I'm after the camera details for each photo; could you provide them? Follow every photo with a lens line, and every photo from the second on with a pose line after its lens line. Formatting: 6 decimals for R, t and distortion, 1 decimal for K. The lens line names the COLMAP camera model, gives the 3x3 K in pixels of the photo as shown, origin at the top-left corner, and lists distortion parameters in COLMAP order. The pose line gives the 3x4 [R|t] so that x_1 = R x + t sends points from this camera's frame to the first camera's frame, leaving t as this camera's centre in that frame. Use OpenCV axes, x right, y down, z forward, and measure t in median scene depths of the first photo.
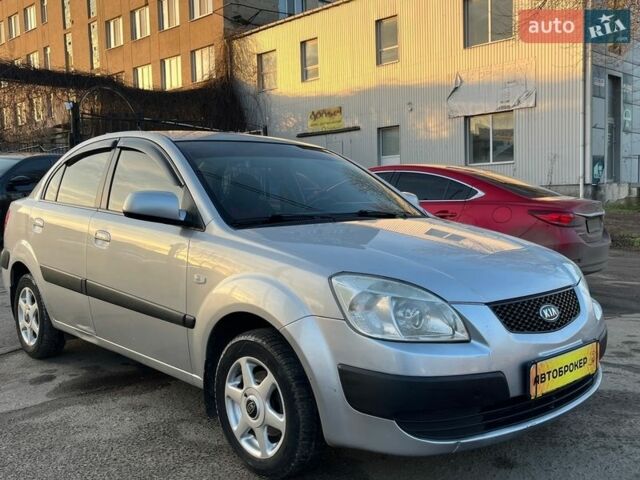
lens RADIAL K [[633.6, 0, 325.2], [0, 633.6, 241.7], [0, 0, 1]] dist [0.055144, -0.038348]
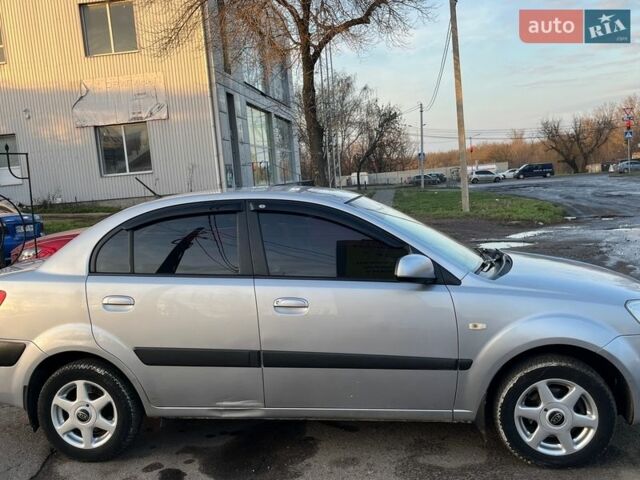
lens RADIAL K [[633.6, 0, 325.2], [0, 633.6, 241.7], [0, 0, 1]] dist [0.055144, -0.038348]
pose [[0.793471, -0.099805, 0.600369, -0.111317], [0.102905, 0.994260, 0.029282, -0.015889], [-0.599845, 0.038547, 0.799187, 0.022343]]
